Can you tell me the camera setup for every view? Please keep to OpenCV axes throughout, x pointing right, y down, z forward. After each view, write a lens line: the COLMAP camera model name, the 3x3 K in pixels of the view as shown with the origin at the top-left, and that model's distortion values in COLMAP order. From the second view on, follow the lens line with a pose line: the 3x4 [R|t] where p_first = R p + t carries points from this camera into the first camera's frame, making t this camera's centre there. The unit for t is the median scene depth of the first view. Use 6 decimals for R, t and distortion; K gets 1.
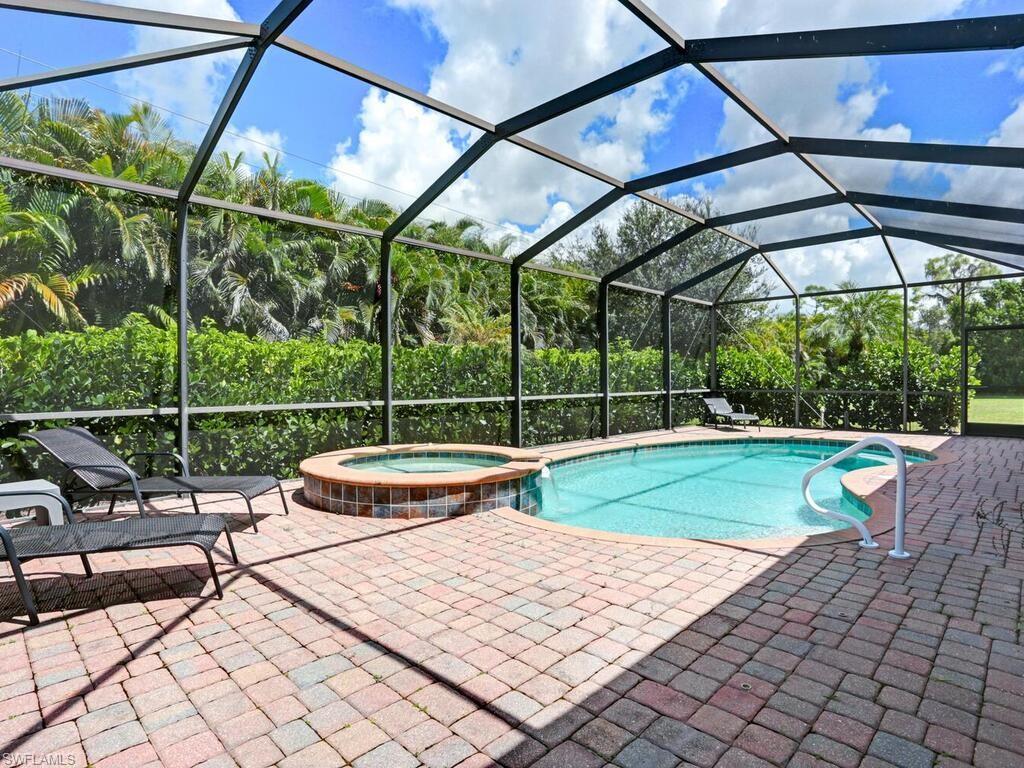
lens RADIAL K [[576.7, 0, 512.0], [0, 576.7, 384.0], [0, 0, 1]] dist [-0.083622, 0.045231]
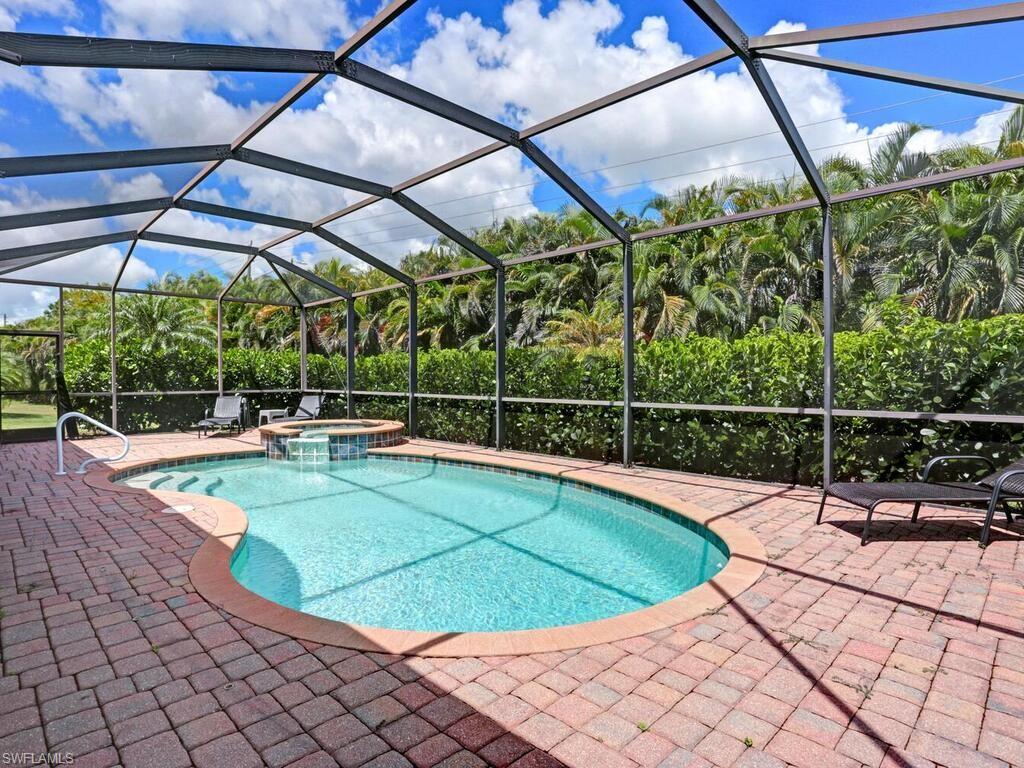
lens RADIAL K [[562.4, 0, 512.0], [0, 562.4, 384.0], [0, 0, 1]] dist [-0.083738, 0.047208]
pose [[0.002325, 0.023316, -0.999725, 0.972999], [-0.014381, 0.999626, 0.023280, -0.020814], [0.999894, 0.014323, 0.002659, 1.014876]]
